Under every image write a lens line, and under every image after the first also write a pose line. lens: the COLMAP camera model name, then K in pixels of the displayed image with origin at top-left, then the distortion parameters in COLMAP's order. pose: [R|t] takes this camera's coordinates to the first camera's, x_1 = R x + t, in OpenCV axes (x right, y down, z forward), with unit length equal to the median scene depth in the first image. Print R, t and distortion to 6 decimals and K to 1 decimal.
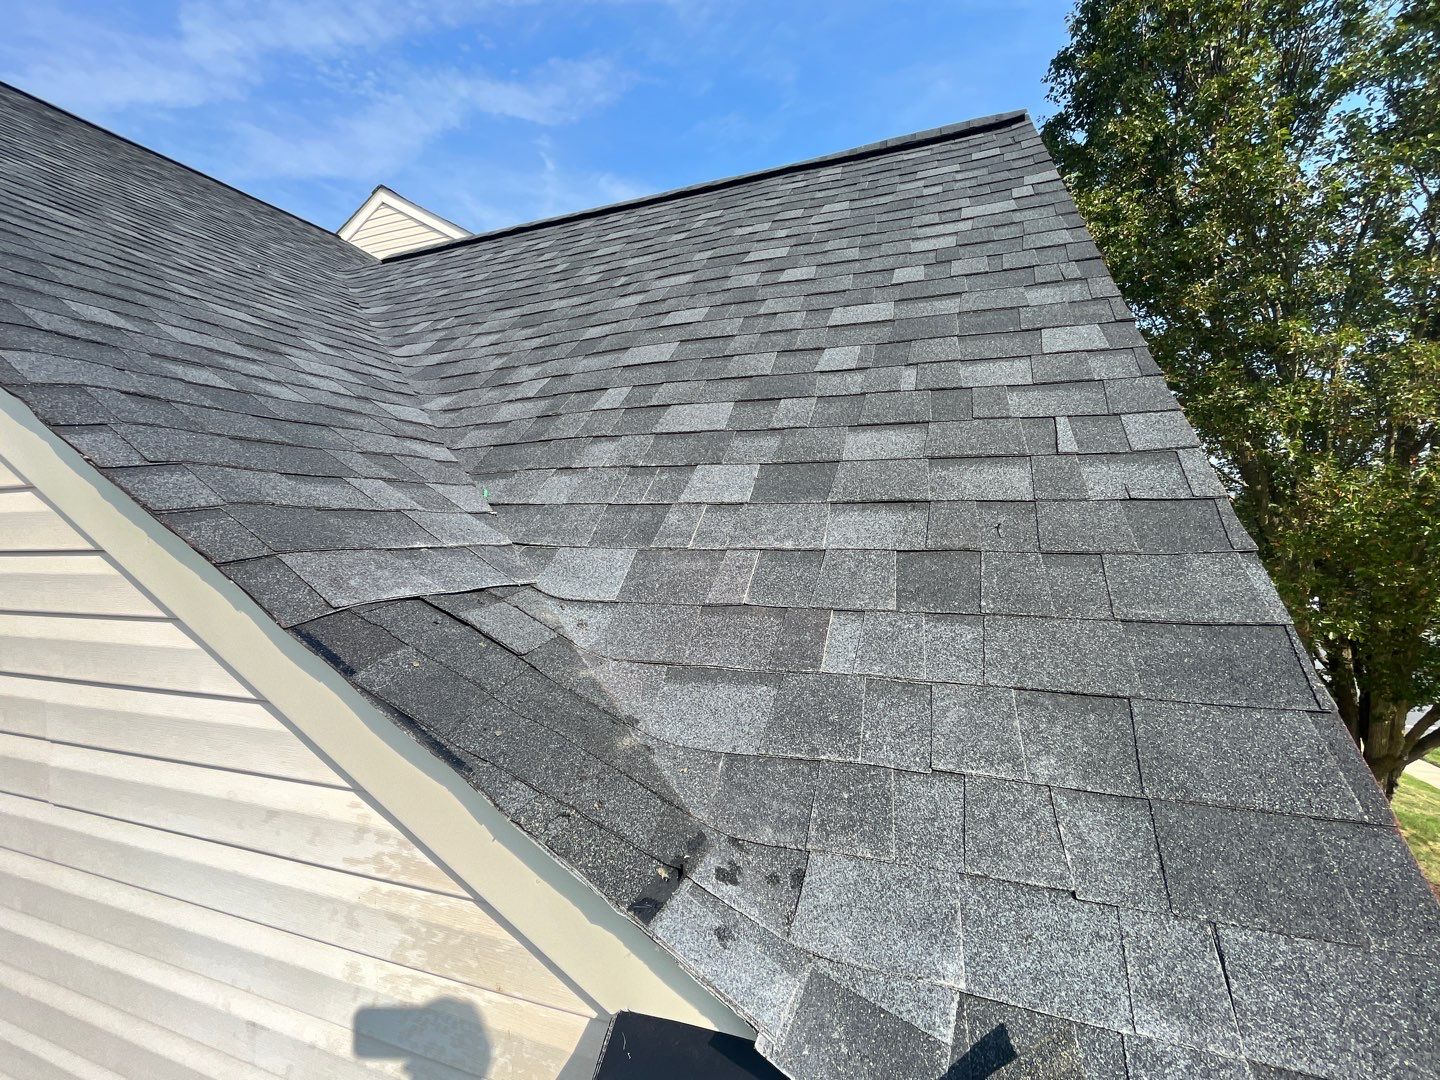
lens RADIAL K [[629.0, 0, 718.1], [0, 629.0, 539.9], [0, 0, 1]] dist [0.000634, 0.001261]
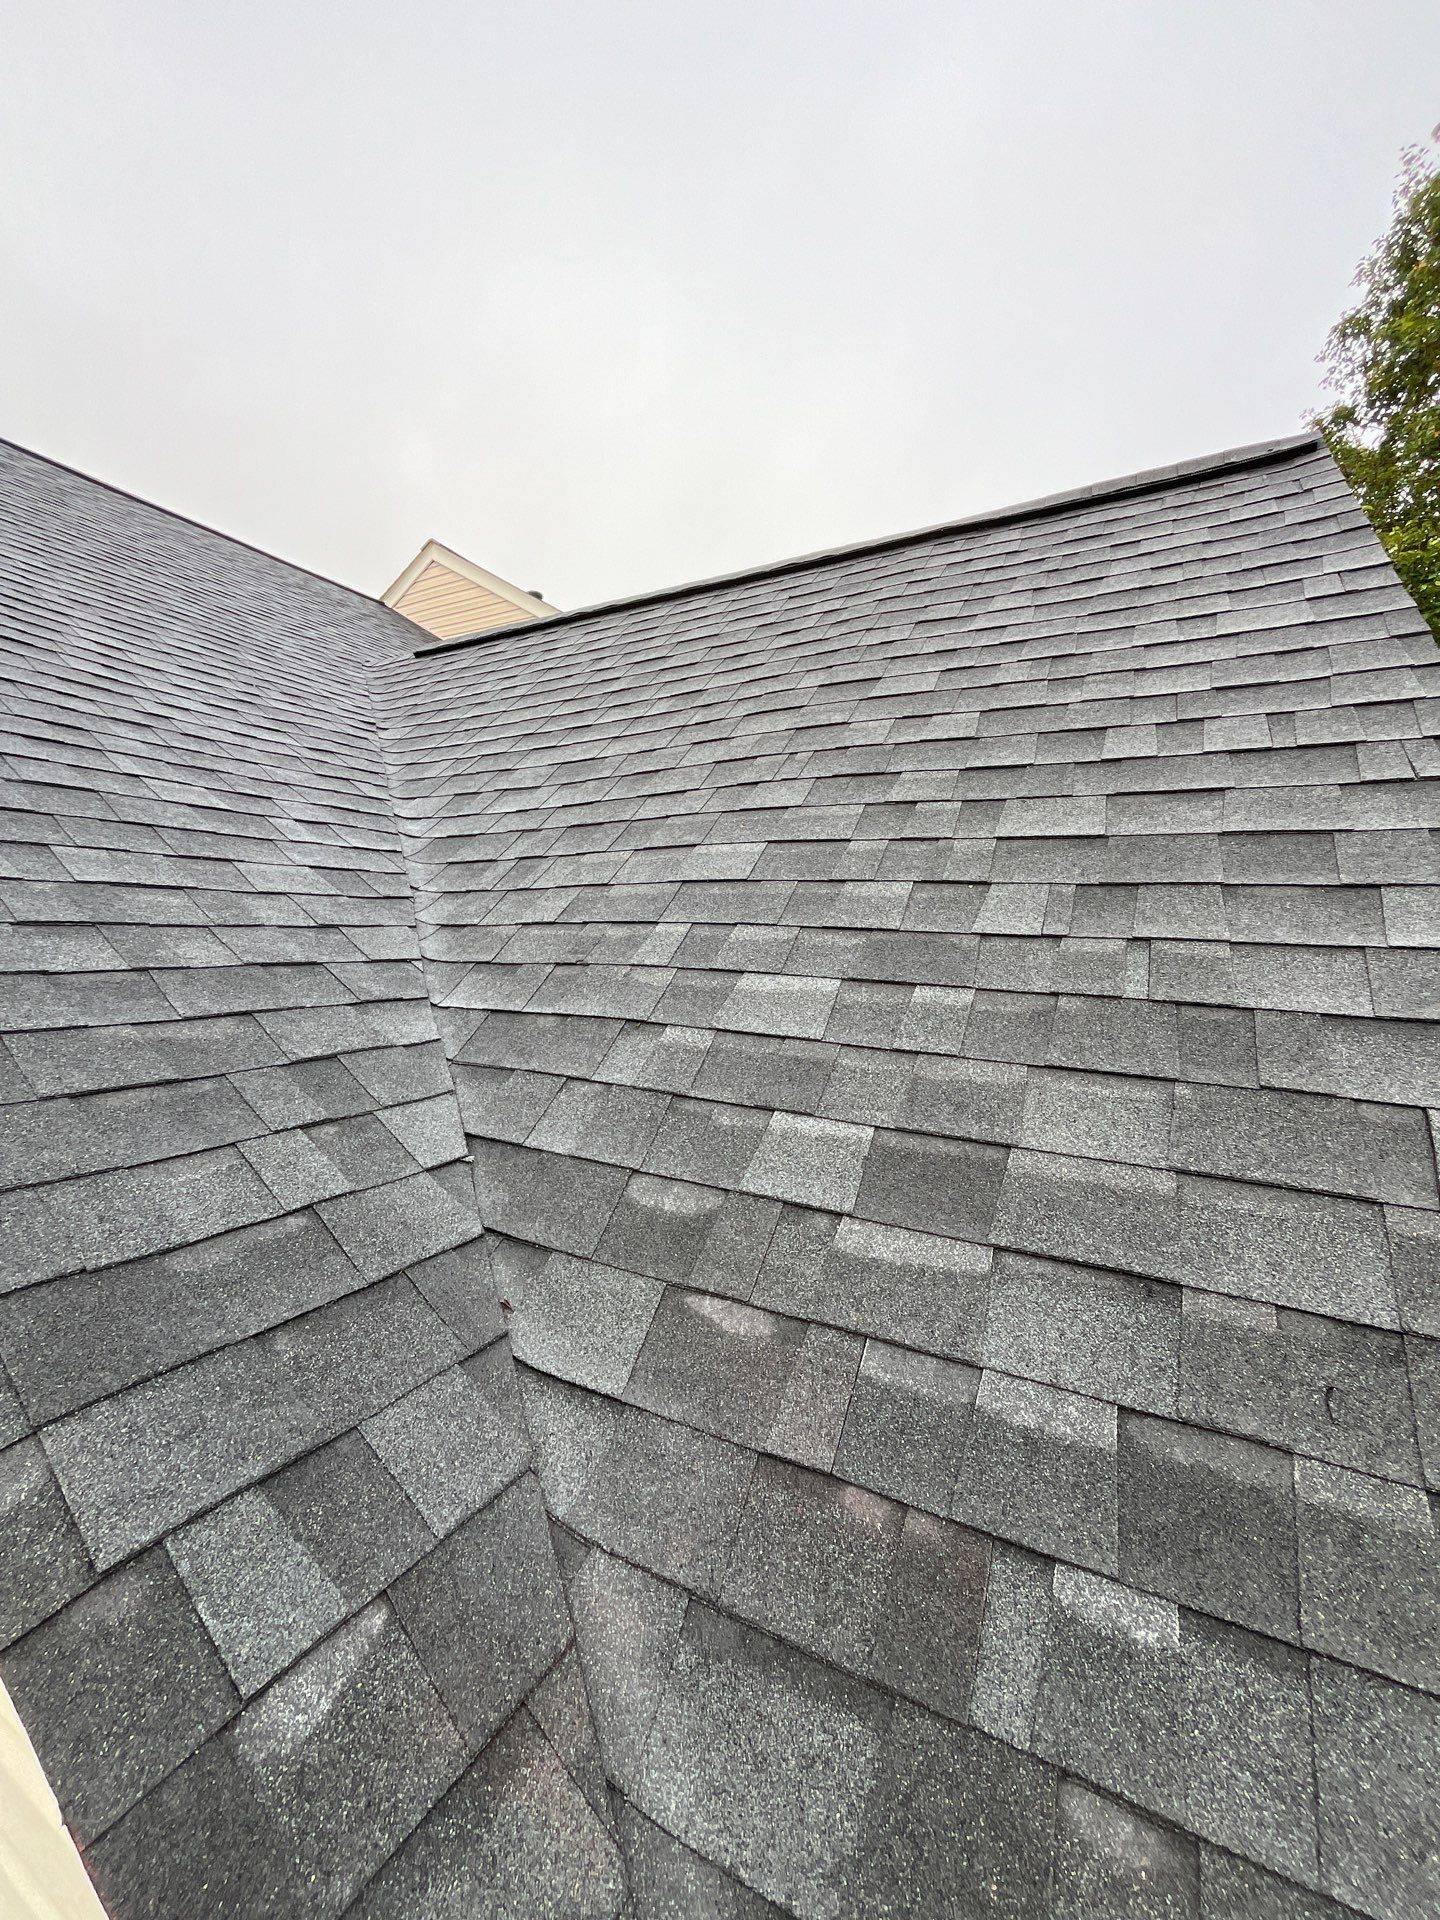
lens RADIAL K [[781.2, 0, 719.6], [0, 781.2, 989.0], [0, 0, 1]] dist [-0.000341, -0.000469]
pose [[0.989788, 0.043729, -0.135677, 0.015802], [-0.039369, 0.998624, 0.034650, -0.309353], [0.137005, -0.028954, 0.990147, 0.257507]]
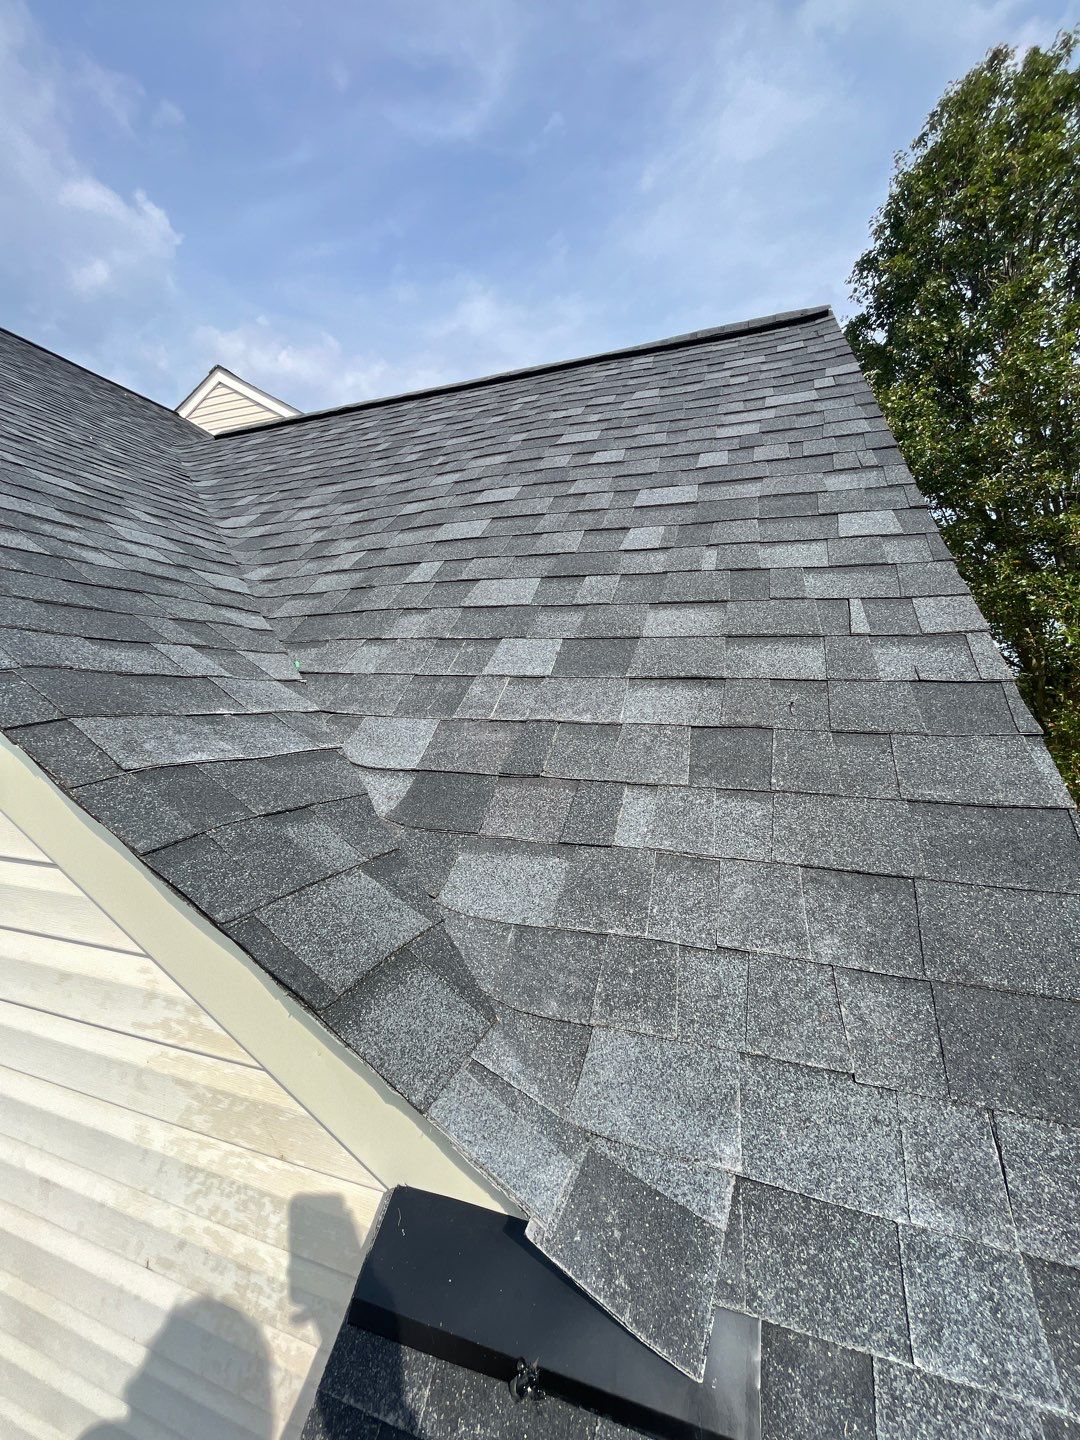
lens RADIAL K [[587.3, 0, 540.0], [0, 587.3, 720.0], [0, 0, 1]] dist [-0.000626, 0.000273]
pose [[0.999741, 0.019593, 0.011602, 0.023261], [-0.019802, 0.999639, 0.018172, -0.004919], [-0.011242, -0.018397, 0.999768, 0.042382]]
